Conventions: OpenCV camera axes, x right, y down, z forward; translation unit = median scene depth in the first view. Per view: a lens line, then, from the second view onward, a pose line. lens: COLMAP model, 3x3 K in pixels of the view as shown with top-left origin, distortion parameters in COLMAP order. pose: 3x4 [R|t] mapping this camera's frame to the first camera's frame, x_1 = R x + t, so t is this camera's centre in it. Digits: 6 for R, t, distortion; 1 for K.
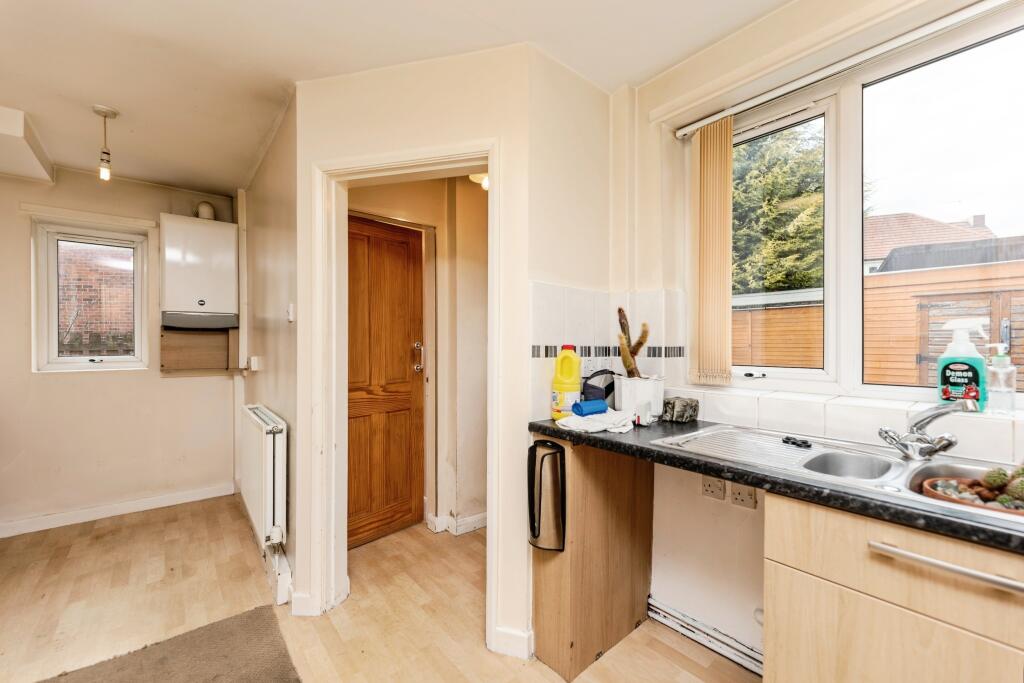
lens RADIAL K [[424.7, 0, 506.0], [0, 424.7, 348.0], [0, 0, 1]] dist [-0.015819, 0.000143]
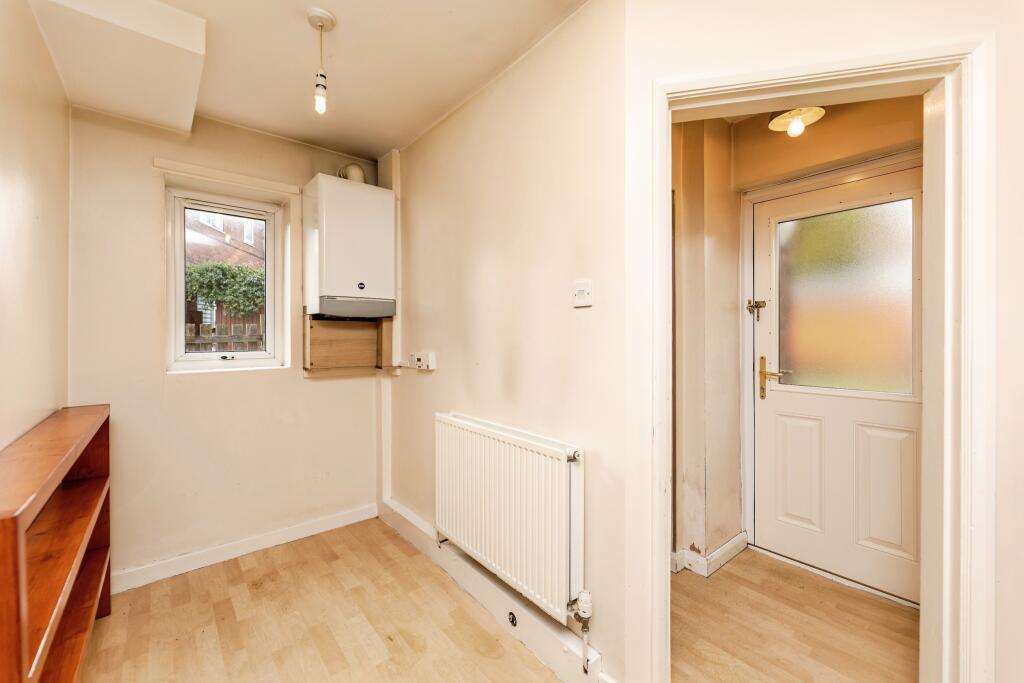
lens RADIAL K [[424.7, 0, 513.8], [0, 424.7, 338.1], [0, 0, 1]] dist [-0.015819, 0.000143]
pose [[0.999987, -0.000312, 0.005059, -0.475031], [0.000317, 0.999999, -0.001037, -0.007413], [-0.005059, 0.001038, 0.999987, 0.200083]]
